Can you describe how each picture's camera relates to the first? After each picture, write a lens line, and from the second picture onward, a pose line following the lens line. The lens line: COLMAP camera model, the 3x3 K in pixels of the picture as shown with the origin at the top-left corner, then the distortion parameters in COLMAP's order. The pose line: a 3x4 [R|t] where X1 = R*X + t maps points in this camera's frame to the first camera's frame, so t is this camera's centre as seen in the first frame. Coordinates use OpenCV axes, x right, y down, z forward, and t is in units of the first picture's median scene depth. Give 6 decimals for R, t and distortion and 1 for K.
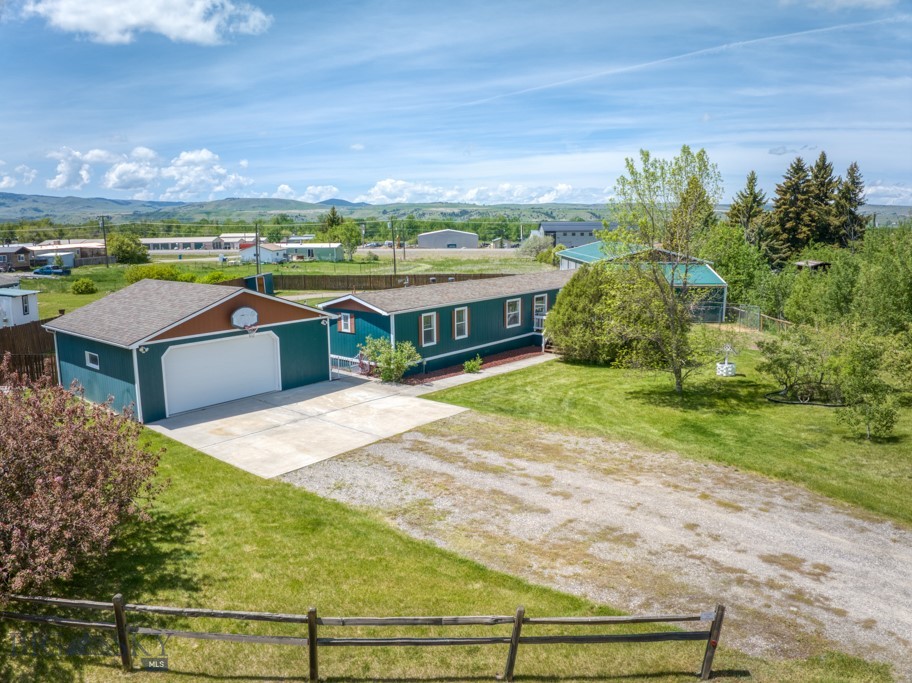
lens RADIAL K [[661.3, 0, 465.4], [0, 661.3, 337.8], [0, 0, 1]] dist [-0.103082, -0.013829]
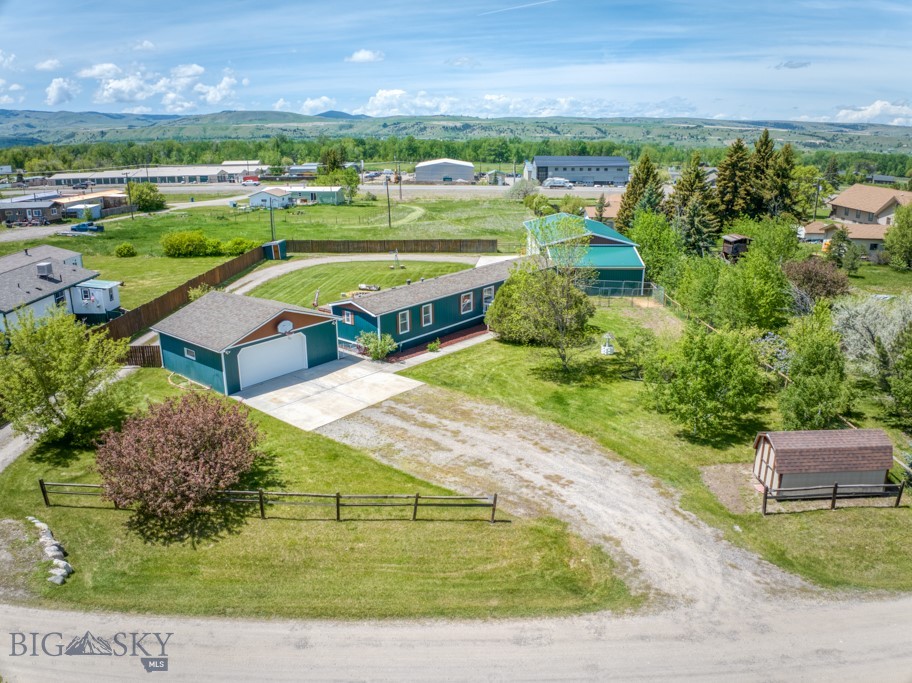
lens RADIAL K [[661.3, 0, 463.6], [0, 661.3, 344.0], [0, 0, 1]] dist [-0.103082, -0.013829]
pose [[0.999971, 0.006047, -0.004578, 0.094801], [-0.005382, 0.991048, 0.133397, -0.179824], [0.005343, -0.133369, 0.991052, -0.524314]]
